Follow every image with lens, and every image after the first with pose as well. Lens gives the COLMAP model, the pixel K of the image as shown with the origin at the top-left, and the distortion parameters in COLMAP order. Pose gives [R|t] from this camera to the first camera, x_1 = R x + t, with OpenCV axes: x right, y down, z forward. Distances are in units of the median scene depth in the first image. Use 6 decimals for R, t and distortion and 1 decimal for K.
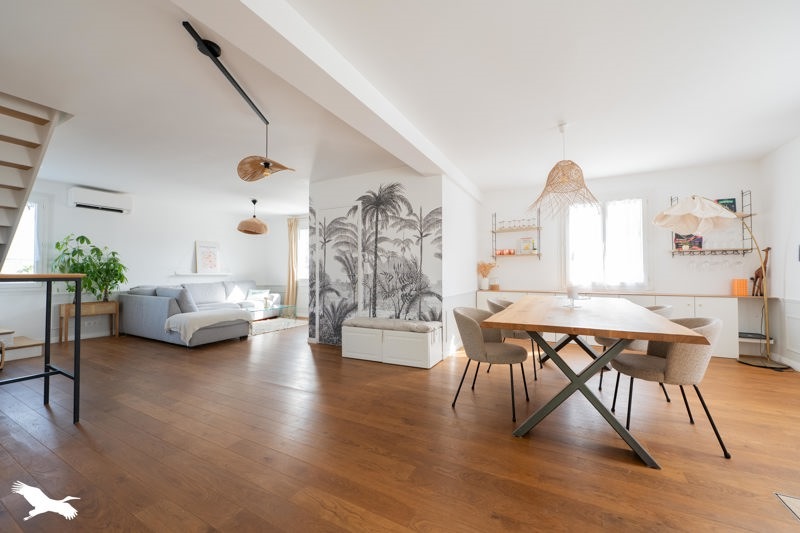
lens RADIAL K [[311.9, 0, 399.2], [0, 311.9, 267.8], [0, 0, 1]] dist [-0.012226, 0.000022]
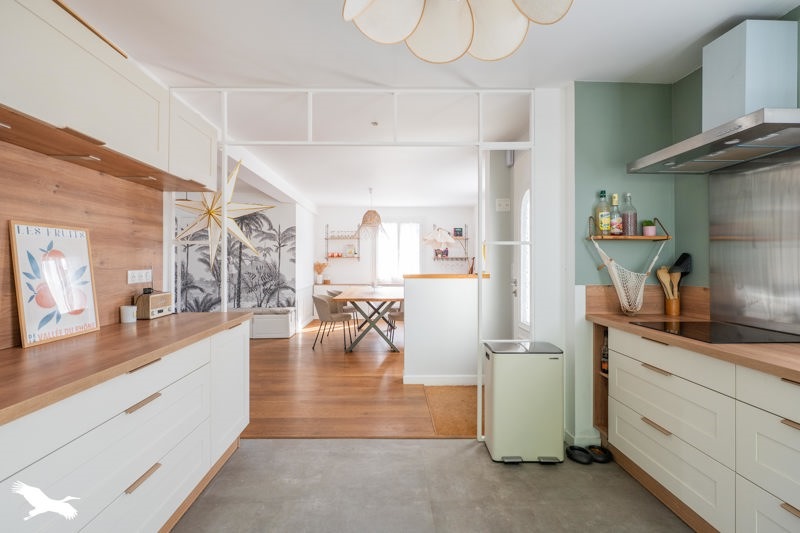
lens RADIAL K [[413.3, 0, 400.2], [0, 413.3, 264.0], [0, 0, 1]] dist [-0.001517, -0.000053]
pose [[0.869002, -0.000733, 0.494809, -0.351409], [-0.009934, 0.999772, 0.018927, -0.059206], [-0.494709, -0.021363, 0.868796, -0.808687]]
